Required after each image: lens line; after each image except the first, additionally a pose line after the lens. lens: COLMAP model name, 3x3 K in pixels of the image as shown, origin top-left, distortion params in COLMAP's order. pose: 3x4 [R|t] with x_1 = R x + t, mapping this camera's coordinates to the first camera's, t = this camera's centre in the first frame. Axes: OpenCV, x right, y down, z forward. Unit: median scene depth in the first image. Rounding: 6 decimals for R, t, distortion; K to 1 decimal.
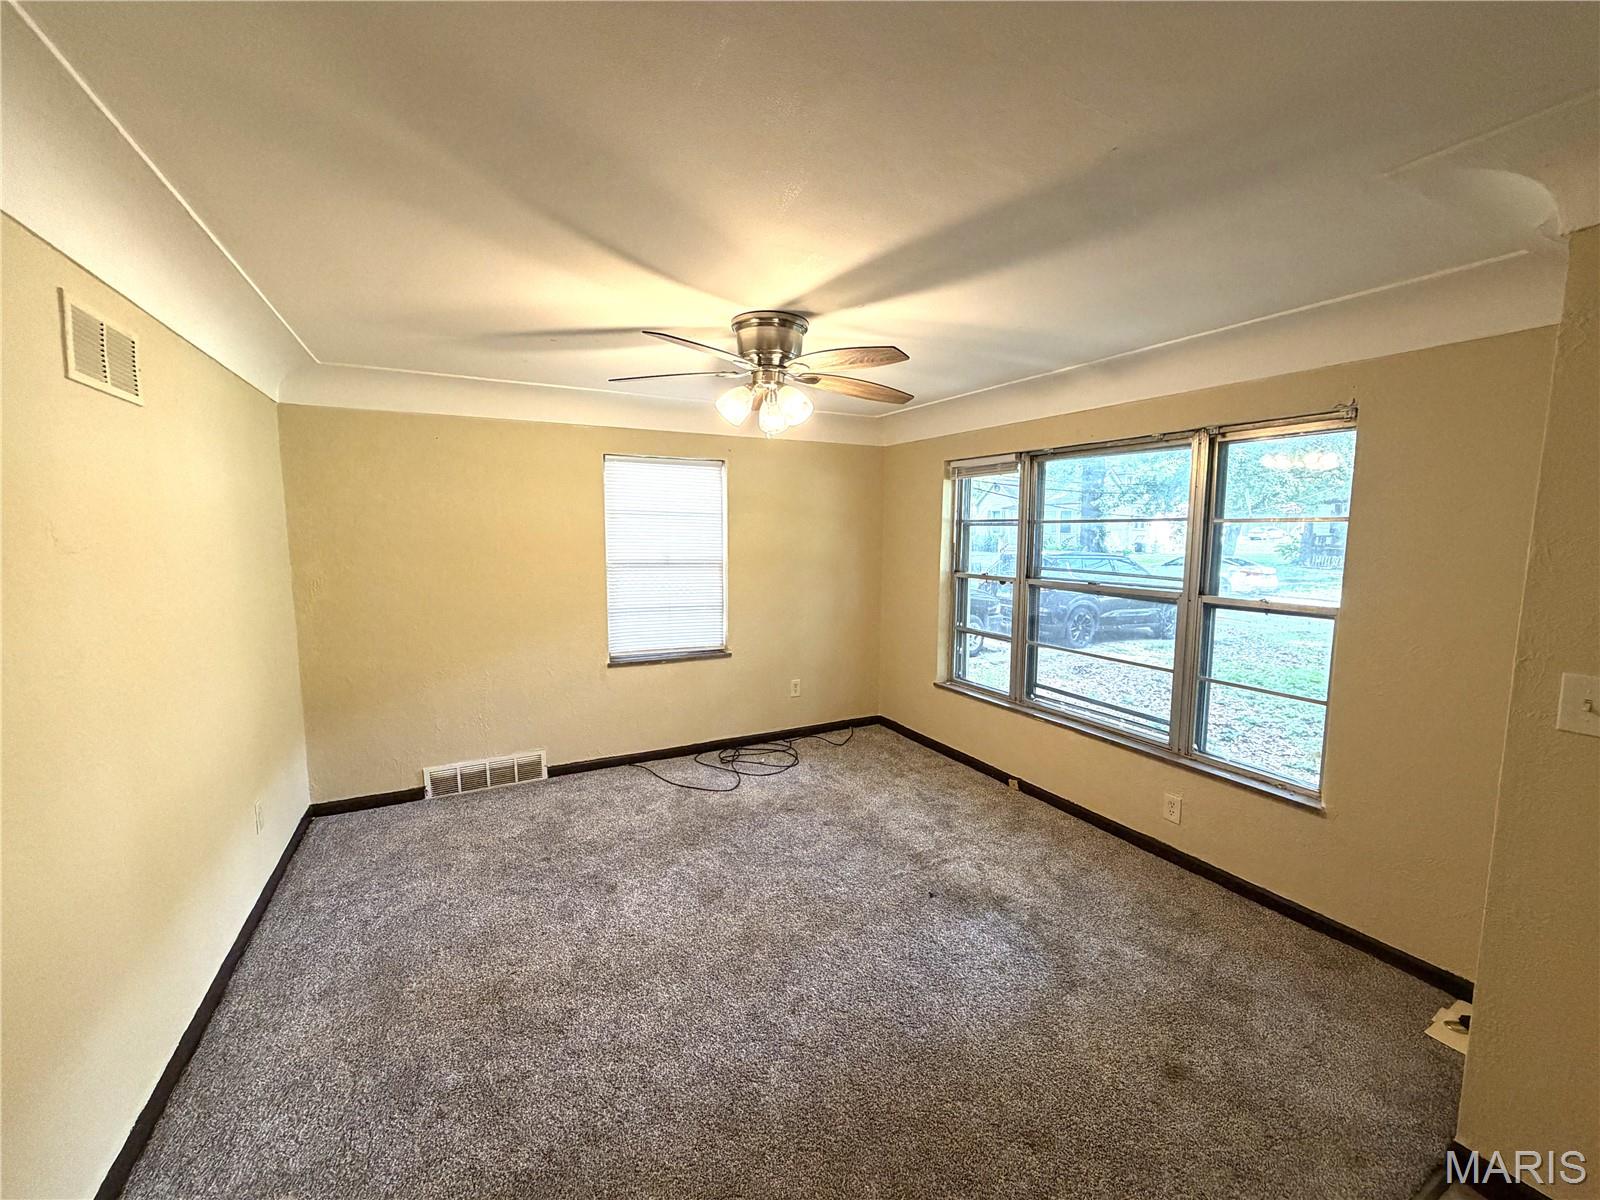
lens RADIAL K [[646.4, 0, 802.7], [0, 646.4, 601.7], [0, 0, 1]] dist [0.001052, 0.000400]
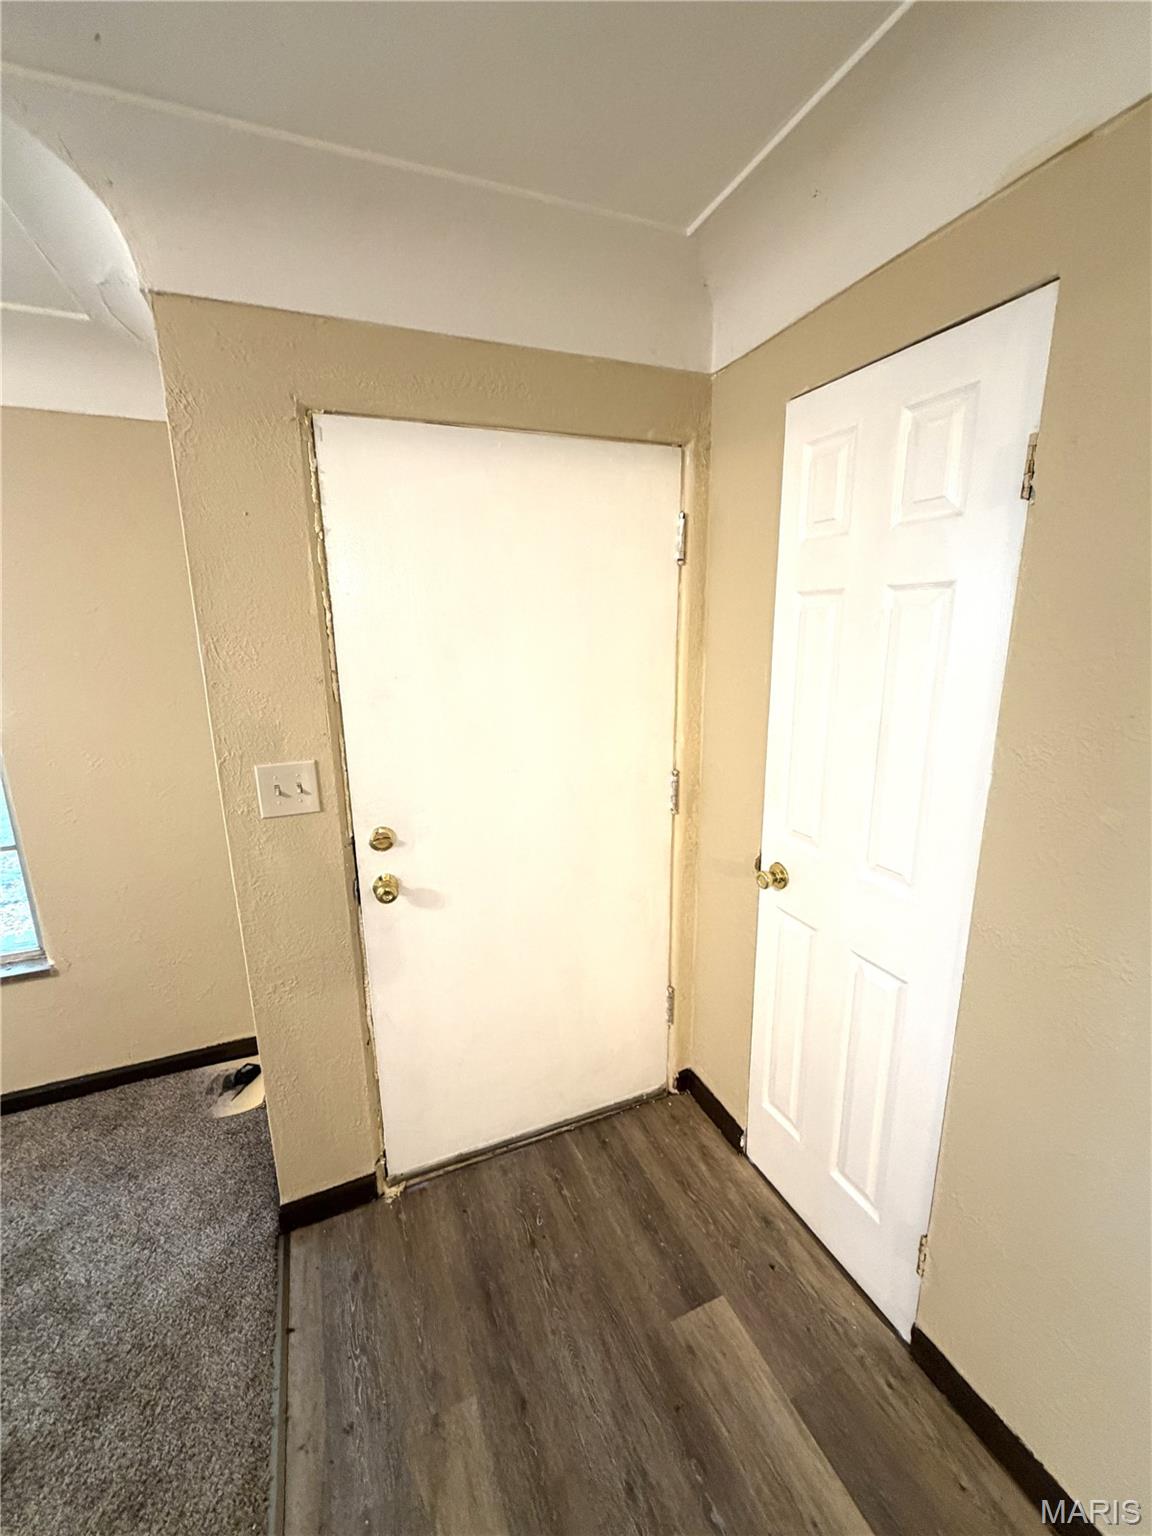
lens RADIAL K [[620.6, 0, 577.8], [0, 620.6, 774.5], [0, 0, 1]] dist [0.001052, 0.000400]
pose [[0.084422, -0.228892, 0.969784, 0.165517], [0.118376, 0.968670, 0.218324, -0.024114], [-0.989374, 0.096368, 0.108872, 0.260686]]
